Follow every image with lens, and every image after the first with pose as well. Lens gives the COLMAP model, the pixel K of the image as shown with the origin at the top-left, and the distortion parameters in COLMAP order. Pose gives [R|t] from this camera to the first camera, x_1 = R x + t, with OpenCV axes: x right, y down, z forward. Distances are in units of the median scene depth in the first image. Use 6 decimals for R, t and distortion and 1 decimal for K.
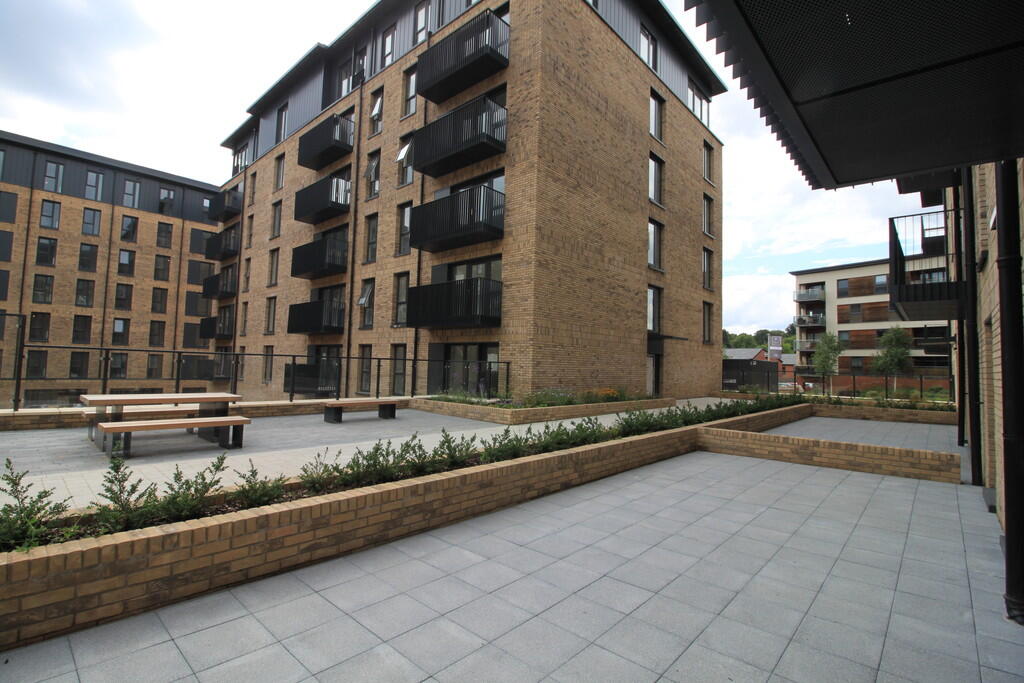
lens RADIAL K [[475.7, 0, 507.7], [0, 475.7, 333.8], [0, 0, 1]] dist [-0.005484, -0.009836]
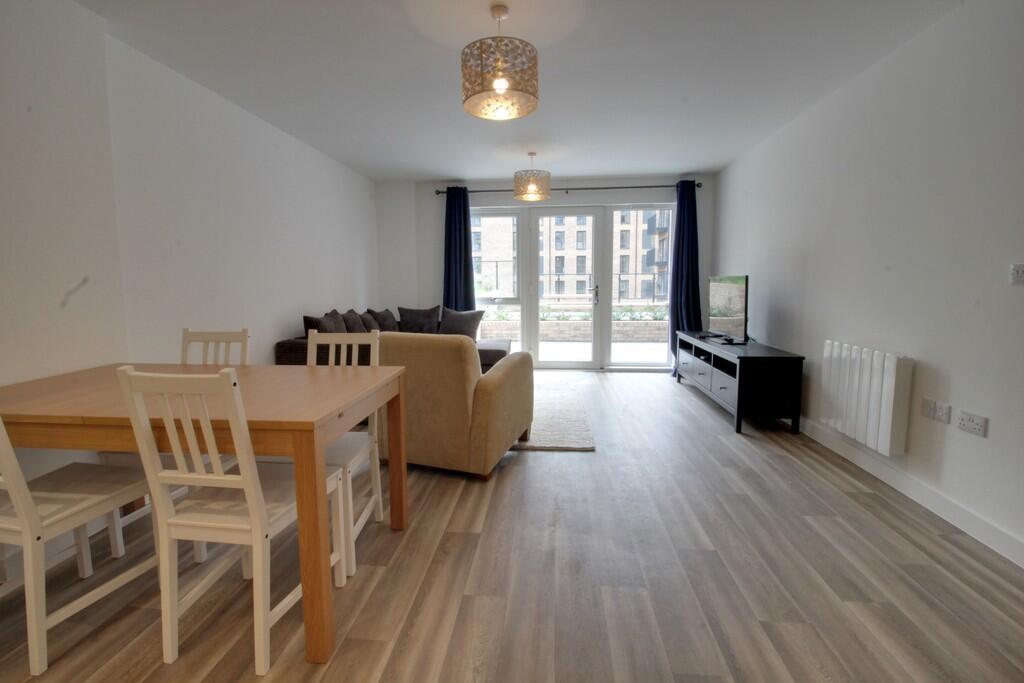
lens RADIAL K [[475.7, 0, 508.5], [0, 475.7, 336.0], [0, 0, 1]] dist [-0.005484, -0.009836]
pose [[0.603316, 0.053150, -0.795729, 0.173547], [0.078070, 0.989048, 0.125255, 0.005893], [0.793672, -0.137690, 0.592559, -0.108549]]
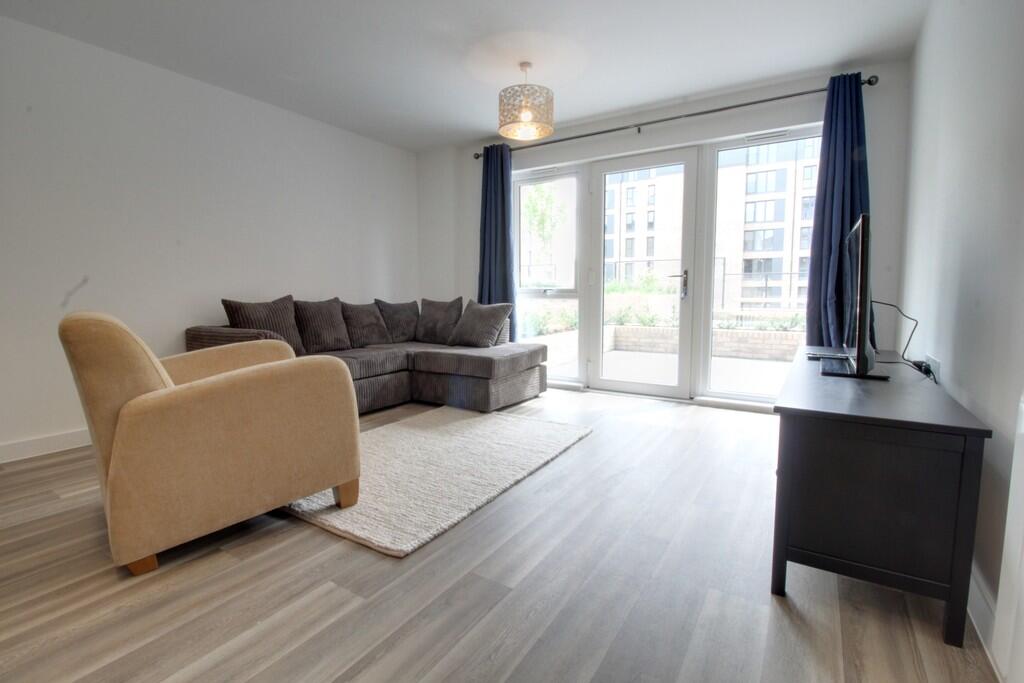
lens RADIAL K [[475.7, 0, 507.9], [0, 475.7, 336.8], [0, 0, 1]] dist [-0.005484, -0.009836]
pose [[0.171874, 0.061851, -0.983175, 0.158033], [0.072891, 0.994493, 0.075306, 0.016228], [0.982419, -0.084608, 0.166419, -0.038123]]
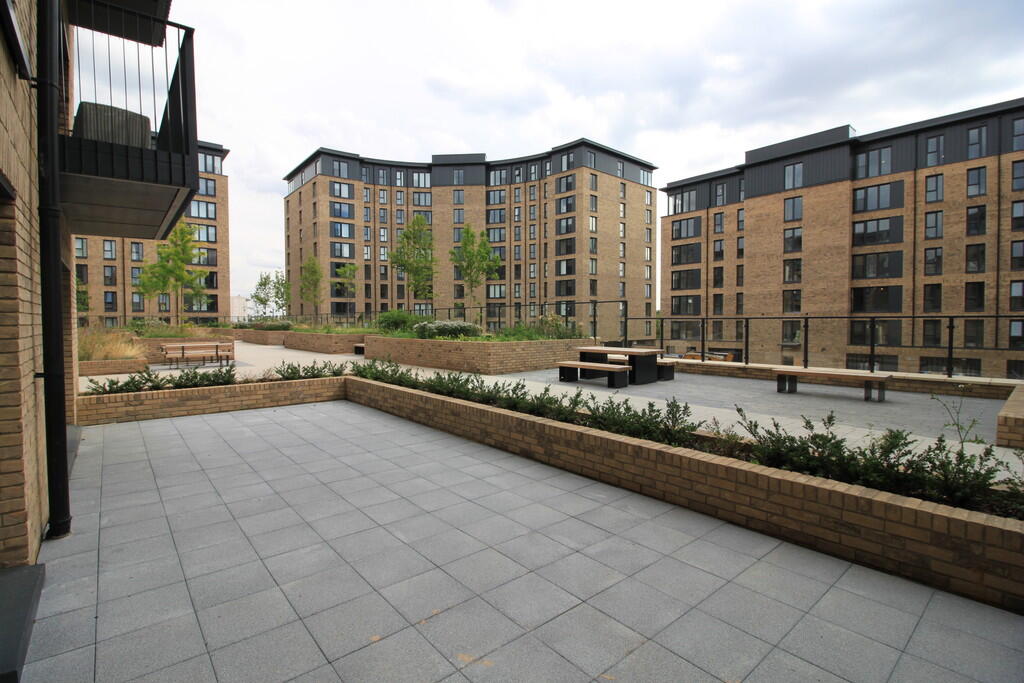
lens RADIAL K [[475.7, 0, 512.3], [0, 475.7, 344.5], [0, 0, 1]] dist [-0.005484, -0.009836]
pose [[-0.126982, 0.019085, -0.991721, 0.179973], [0.064647, 0.997848, 0.010926, 0.017912], [0.989796, -0.062725, -0.127943, 0.195250]]
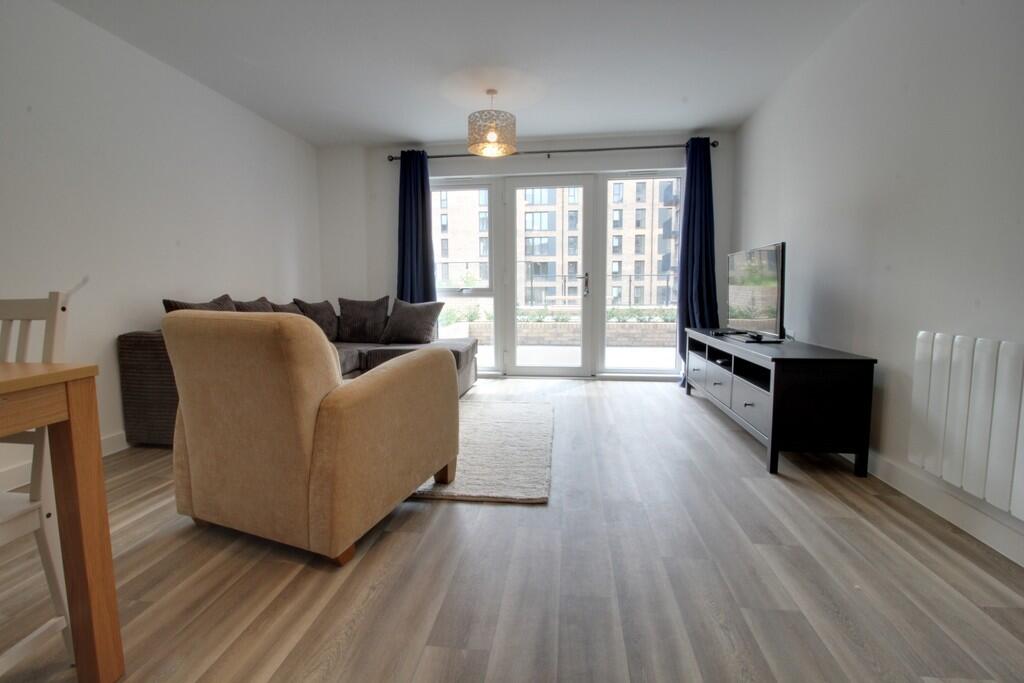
lens RADIAL K [[475.7, 0, 509.0], [0, 475.7, 336.5], [0, 0, 1]] dist [-0.005484, -0.009836]
pose [[0.577336, 0.044013, -0.815319, 0.155426], [0.076849, 0.991184, 0.107925, 0.013744], [0.812882, -0.124966, 0.568864, -0.077765]]
